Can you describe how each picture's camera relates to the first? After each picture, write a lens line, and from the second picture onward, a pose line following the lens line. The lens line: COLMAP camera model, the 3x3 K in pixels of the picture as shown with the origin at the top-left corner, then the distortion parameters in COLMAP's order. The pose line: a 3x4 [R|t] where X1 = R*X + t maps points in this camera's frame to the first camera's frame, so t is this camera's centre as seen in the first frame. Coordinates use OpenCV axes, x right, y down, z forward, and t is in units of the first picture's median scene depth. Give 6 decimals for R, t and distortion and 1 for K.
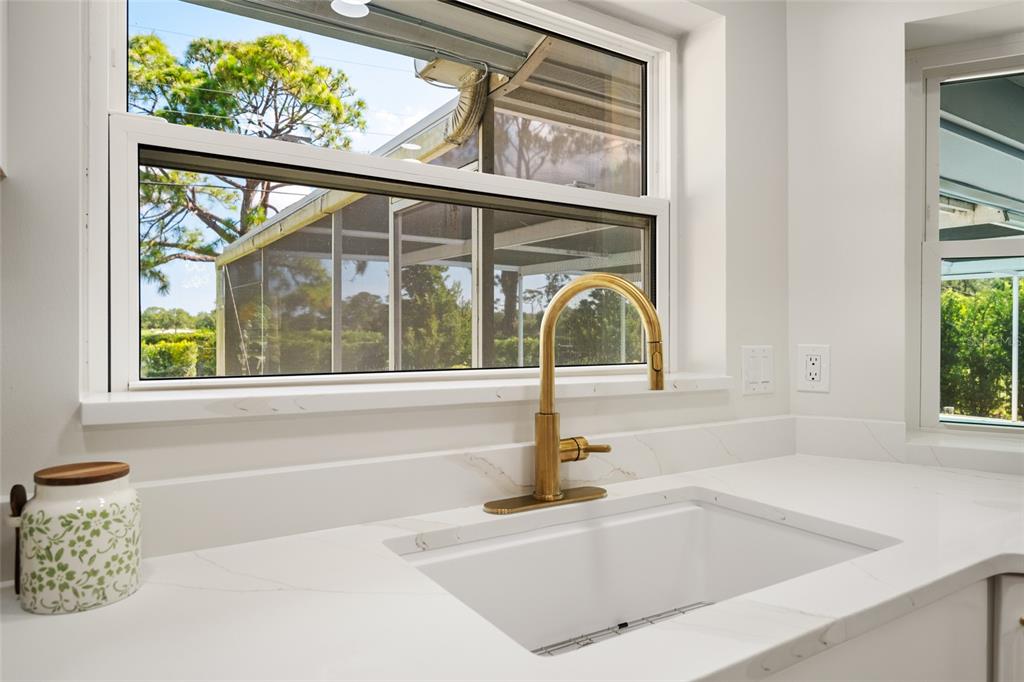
lens RADIAL K [[645.4, 0, 508.9], [0, 645.4, 336.9], [0, 0, 1]] dist [-0.001072, 0.000438]
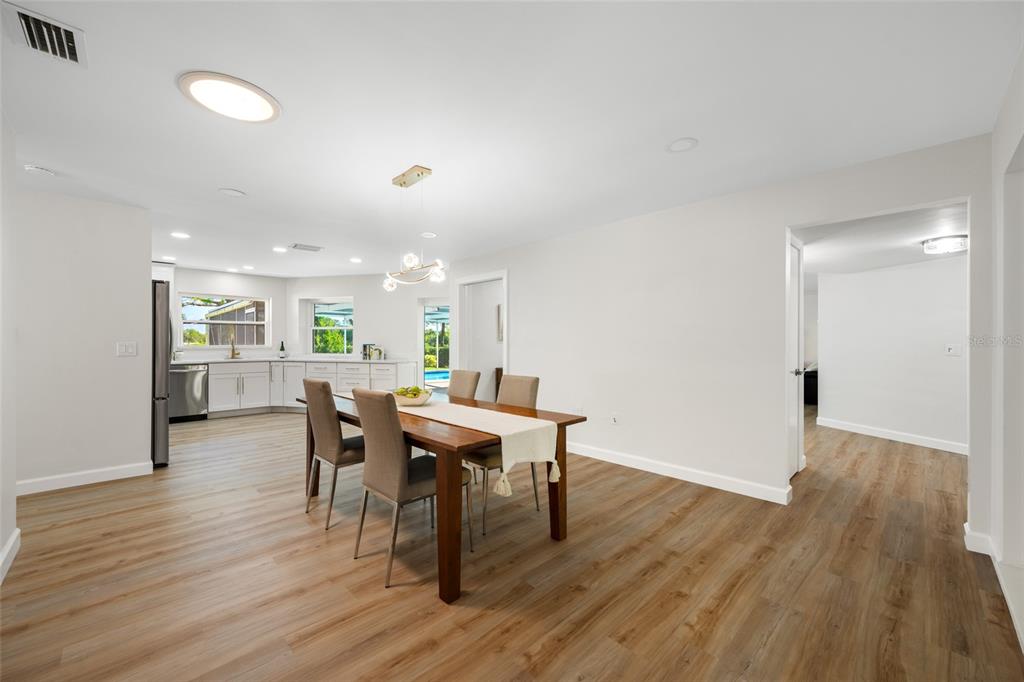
lens RADIAL K [[404.8, 0, 512.5], [0, 404.8, 335.6], [0, 0, 1]] dist [-0.000570, -0.000296]
pose [[0.980355, -0.004493, 0.197188, 0.175910], [0.009376, 0.999672, -0.023834, 0.005743], [-0.197016, 0.025215, 0.980076, -0.338038]]
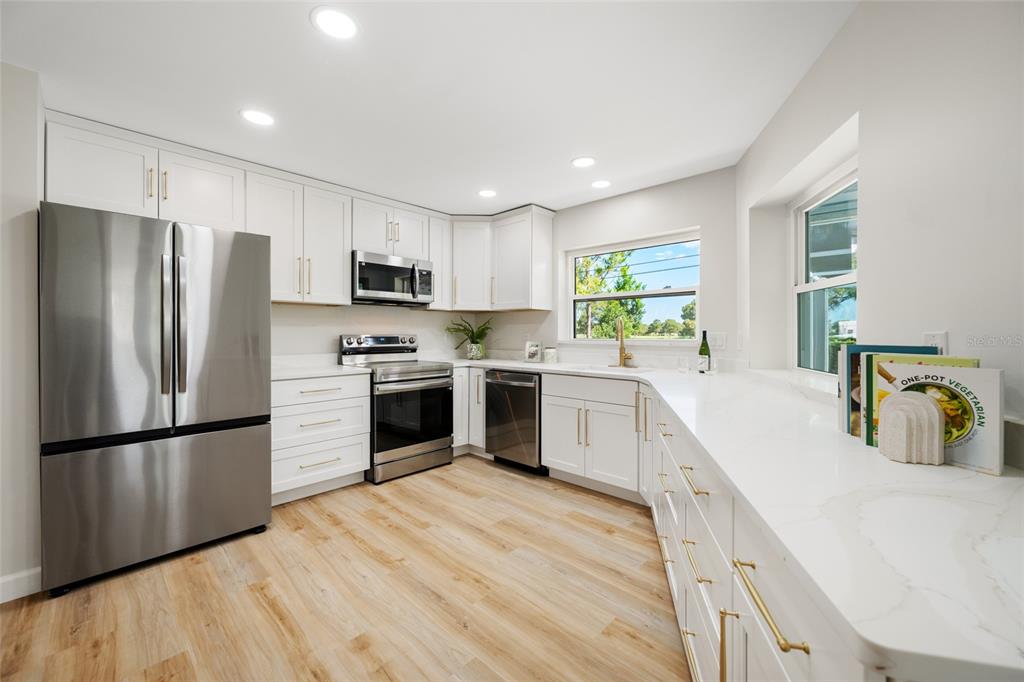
lens RADIAL K [[404.8, 0, 517.2], [0, 404.8, 334.8], [0, 0, 1]] dist [-0.000570, -0.000296]
pose [[0.238155, -0.002974, -0.971223, 0.164477], [-0.005296, 0.999976, -0.004360, 0.002646], [0.971213, 0.006182, 0.238133, -0.024242]]
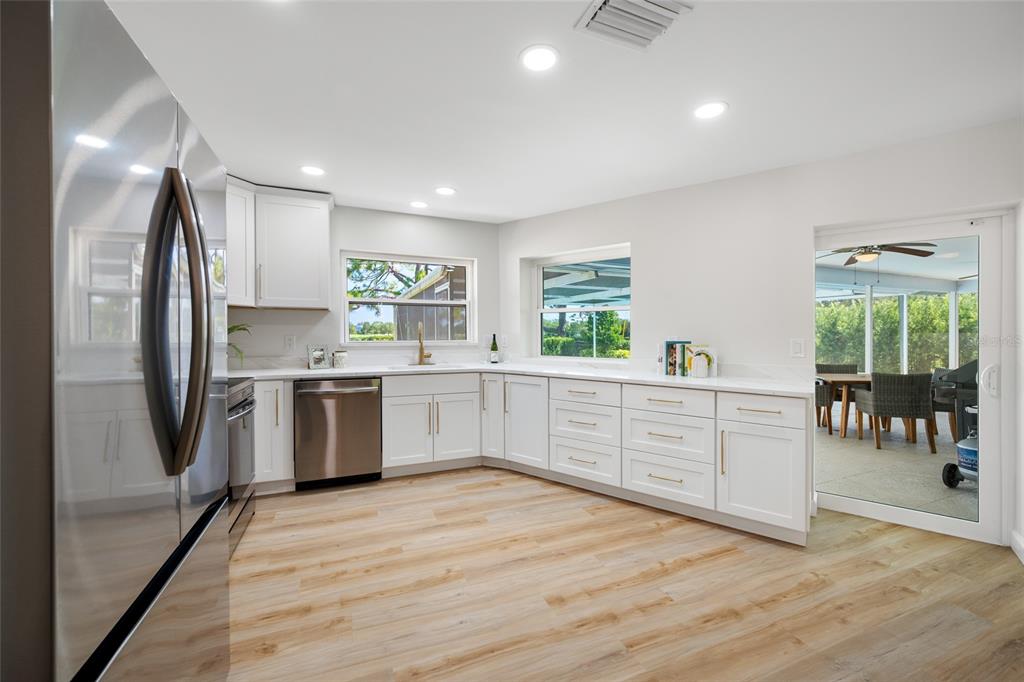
lens RADIAL K [[404.8, 0, 510.1], [0, 404.8, 334.7], [0, 0, 1]] dist [-0.000570, -0.000296]
pose [[0.982733, -0.004918, -0.184965, 0.085983], [0.003483, 0.999961, -0.008080, 0.002156], [0.184998, 0.007296, 0.982712, -0.130556]]
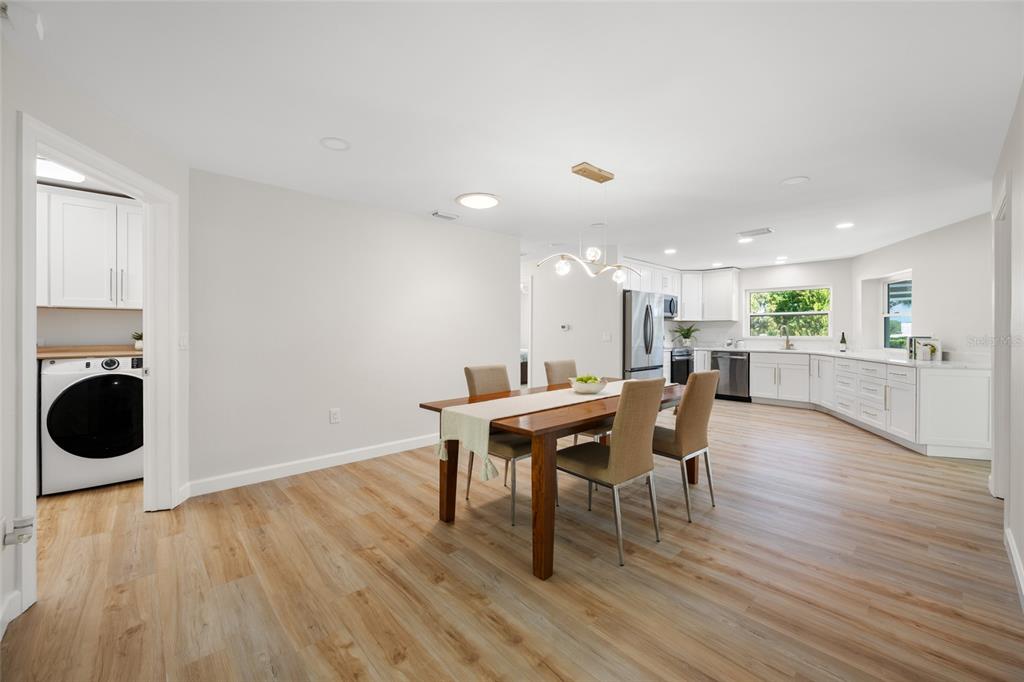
lens RADIAL K [[404.8, 0, 518.2], [0, 404.8, 336.5], [0, 0, 1]] dist [-0.000570, -0.000296]
pose [[0.180446, 0.004623, -0.983574, 0.315813], [-0.011519, 0.999930, 0.002586, 0.005574], [0.983517, 0.010864, 0.180487, -0.239247]]
